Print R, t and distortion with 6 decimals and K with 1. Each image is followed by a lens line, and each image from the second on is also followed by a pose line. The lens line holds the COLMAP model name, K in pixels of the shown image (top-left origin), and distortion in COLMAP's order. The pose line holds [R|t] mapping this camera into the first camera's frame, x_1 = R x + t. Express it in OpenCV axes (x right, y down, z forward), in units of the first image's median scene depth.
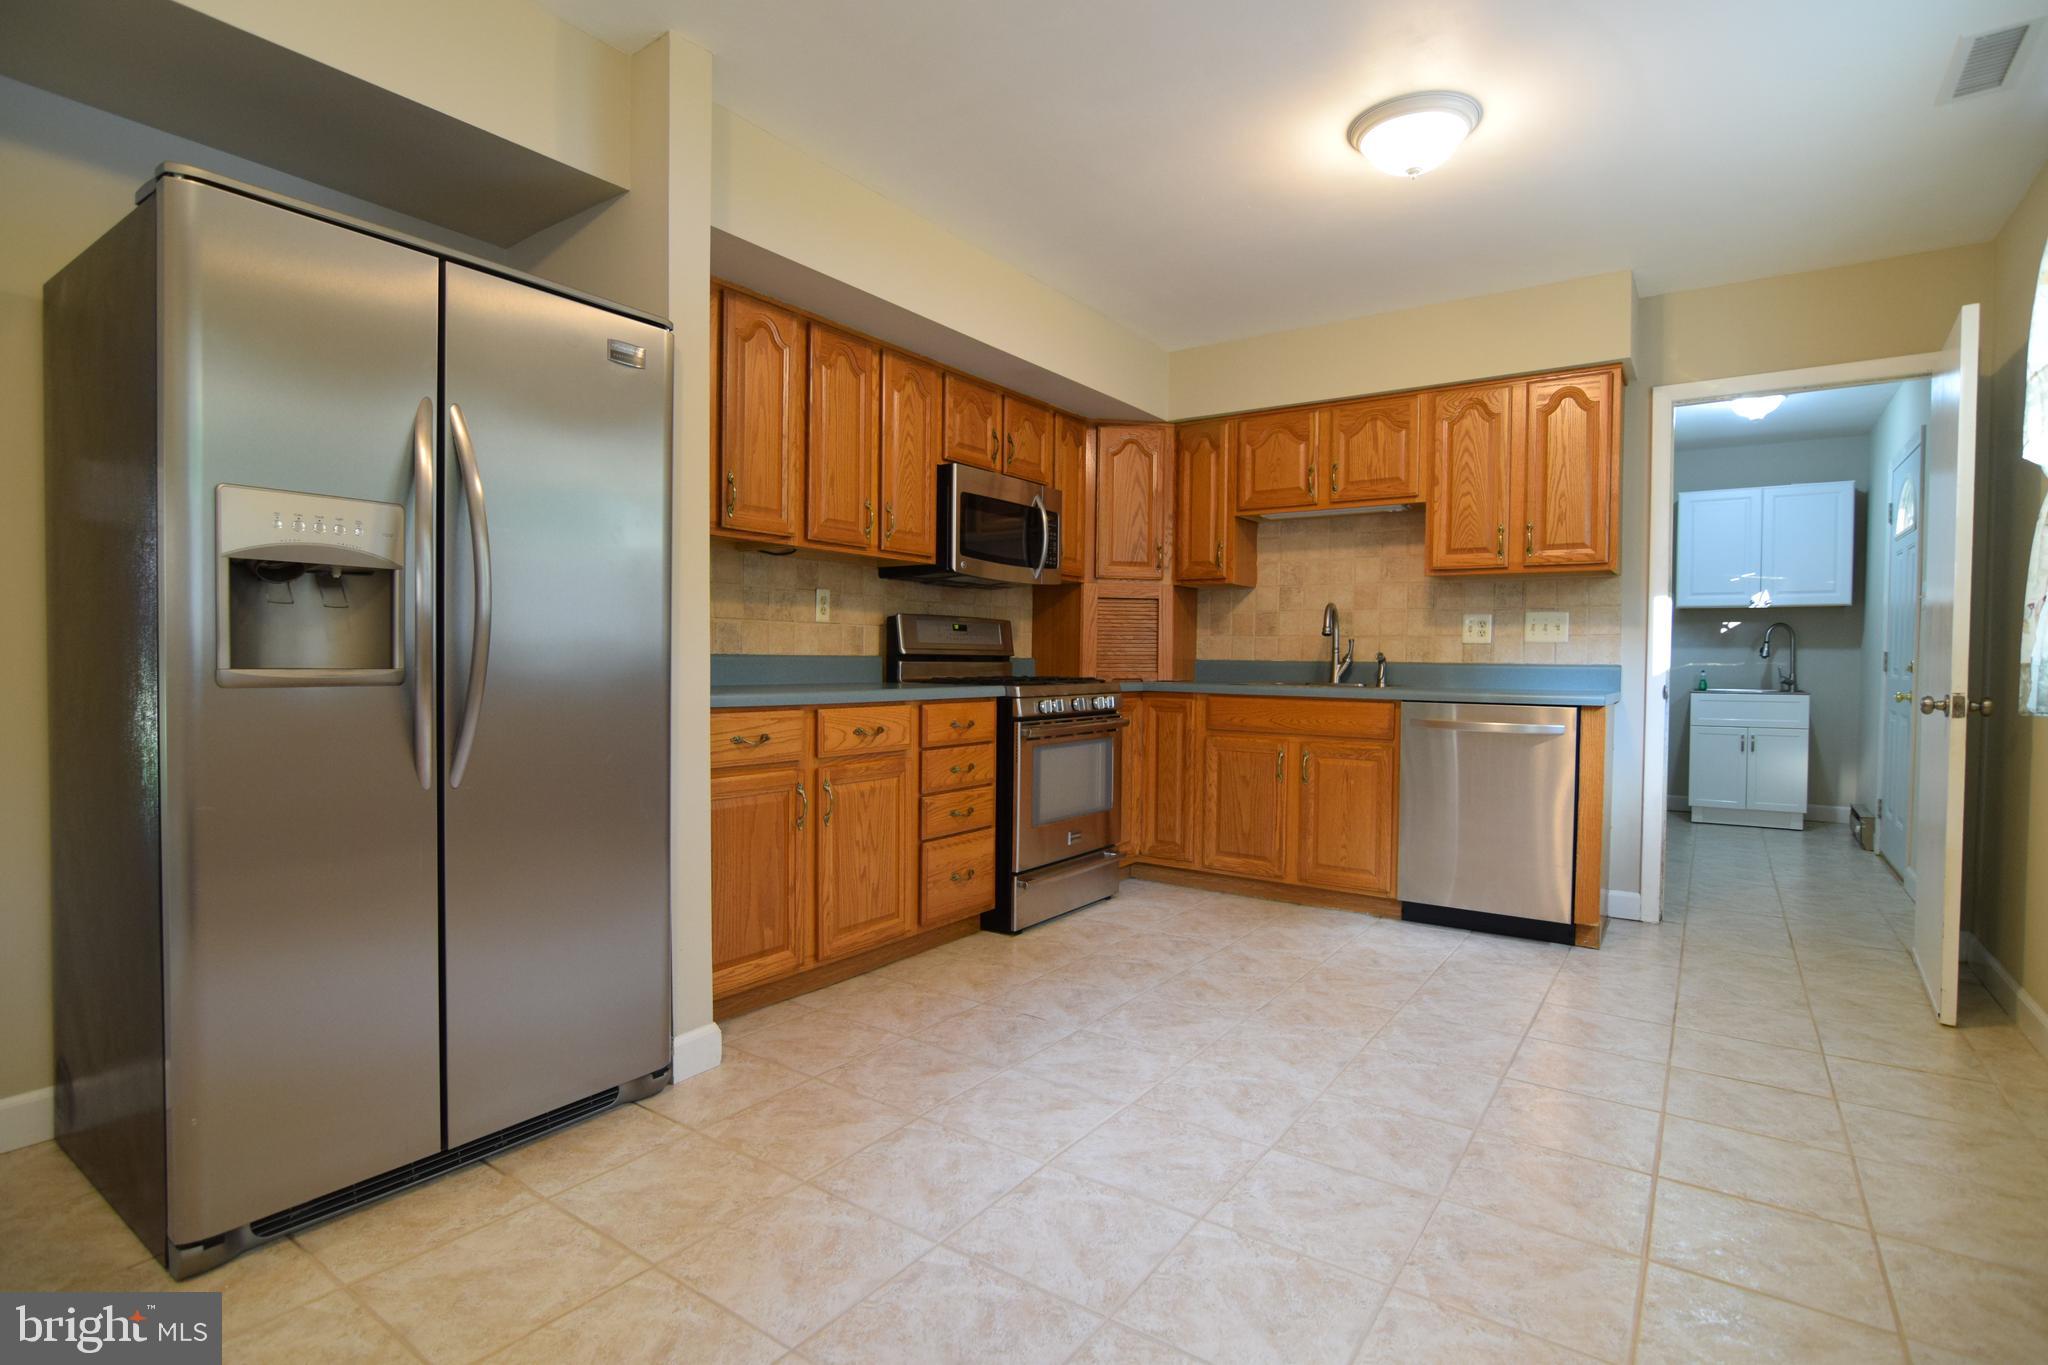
lens RADIAL K [[1009.3, 0, 1015.3], [0, 1009.3, 681.0], [0, 0, 1]] dist [-0.018481, 0.000790]
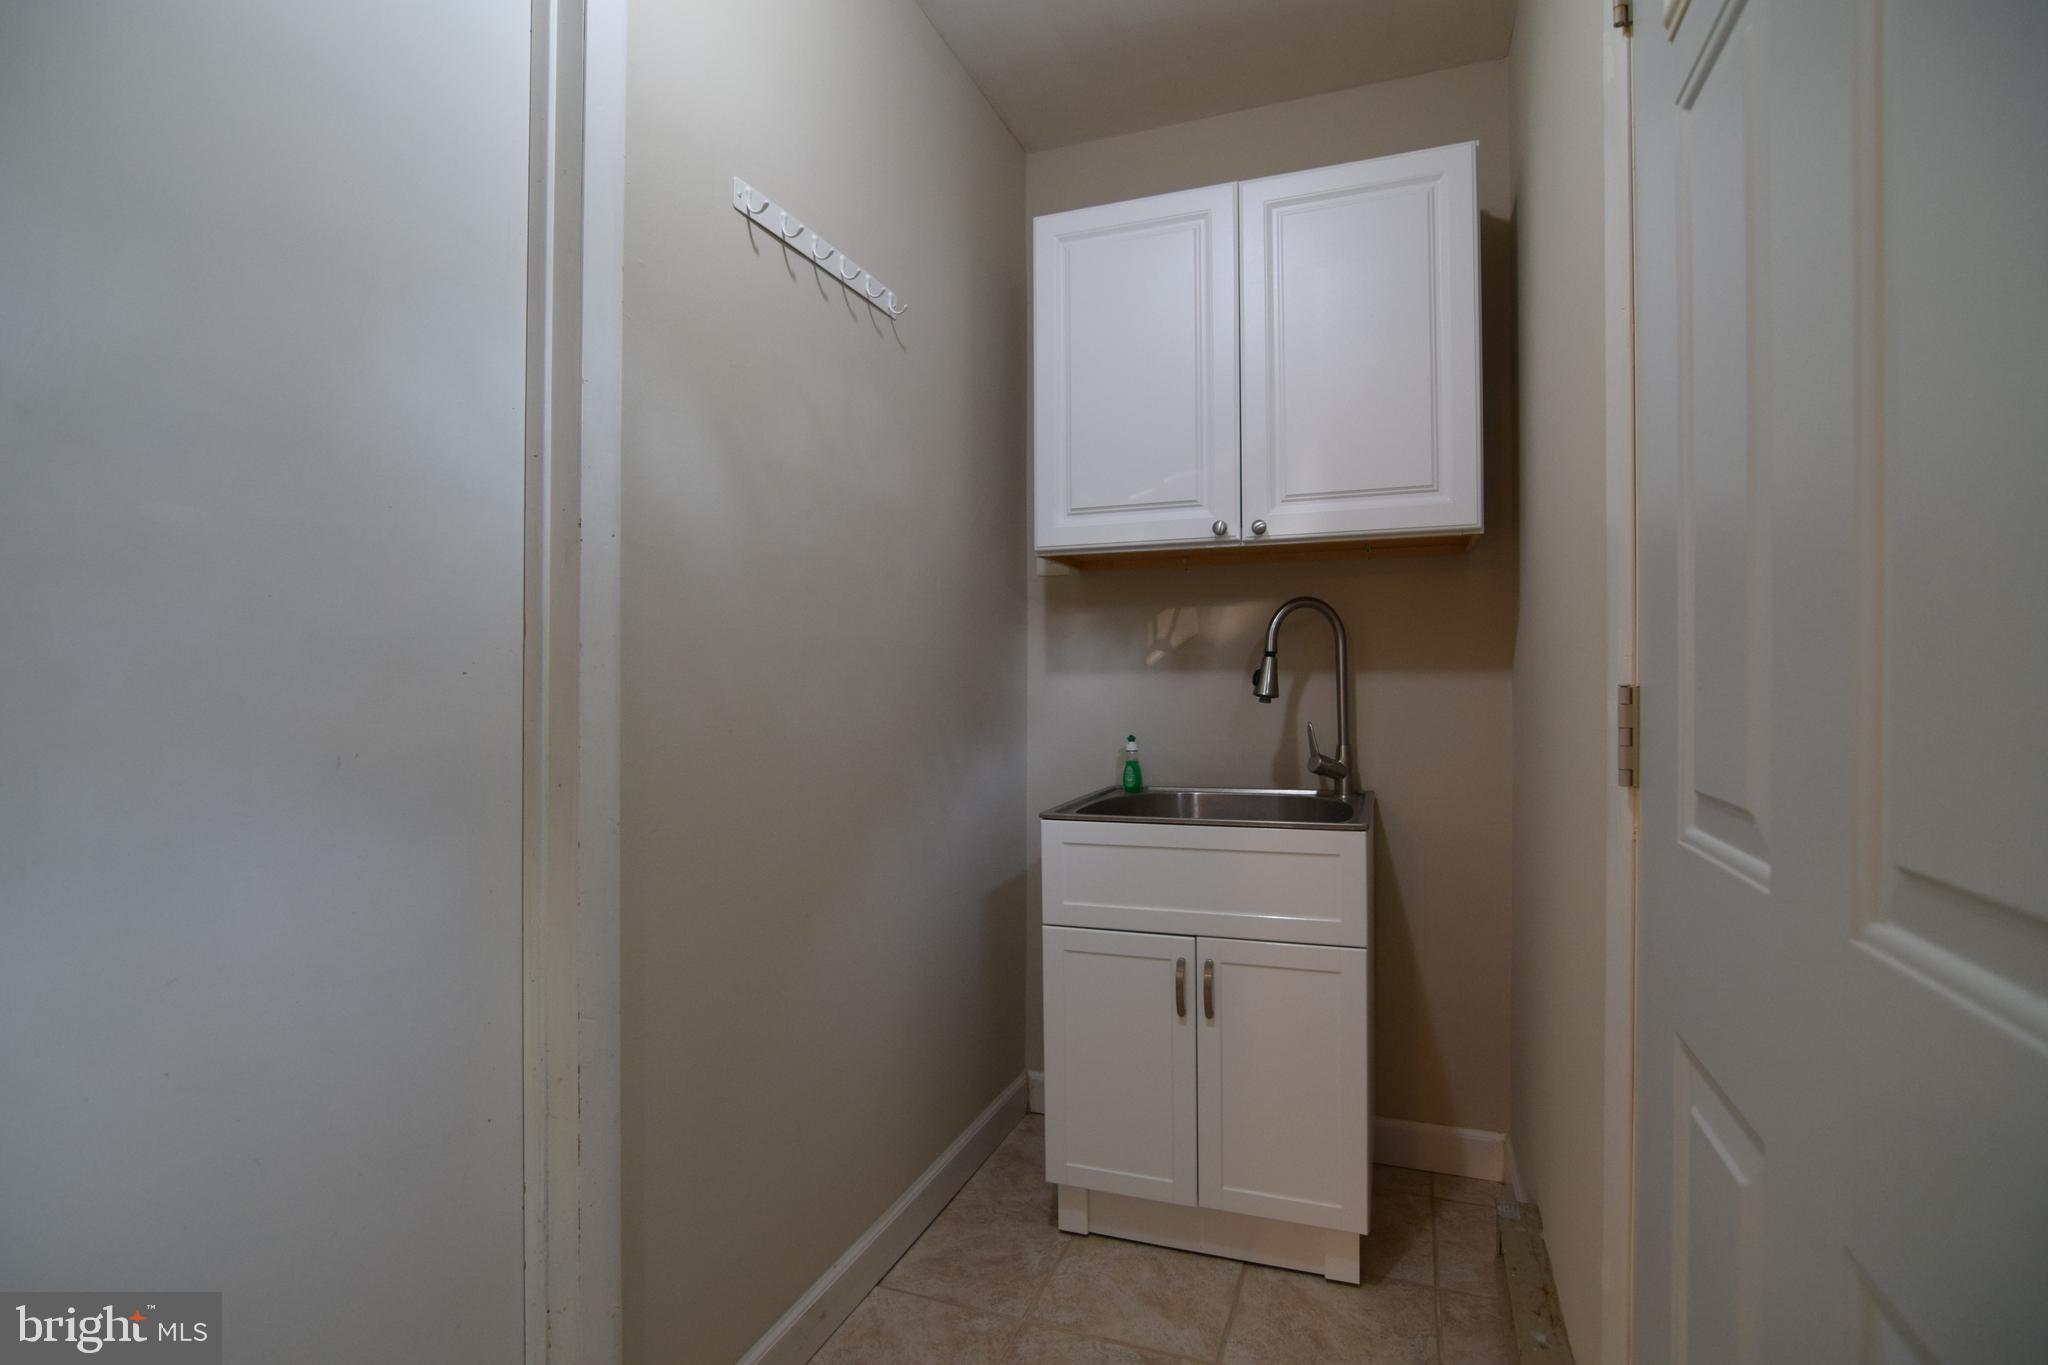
lens RADIAL K [[1009.3, 0, 1015.3], [0, 1009.3, 681.0], [0, 0, 1]] dist [-0.018481, 0.000790]
pose [[0.970265, -0.007550, 0.241927, 0.608633], [0.016446, 0.999260, -0.034775, -0.019949], [-0.241485, 0.037720, 0.969671, 0.718042]]
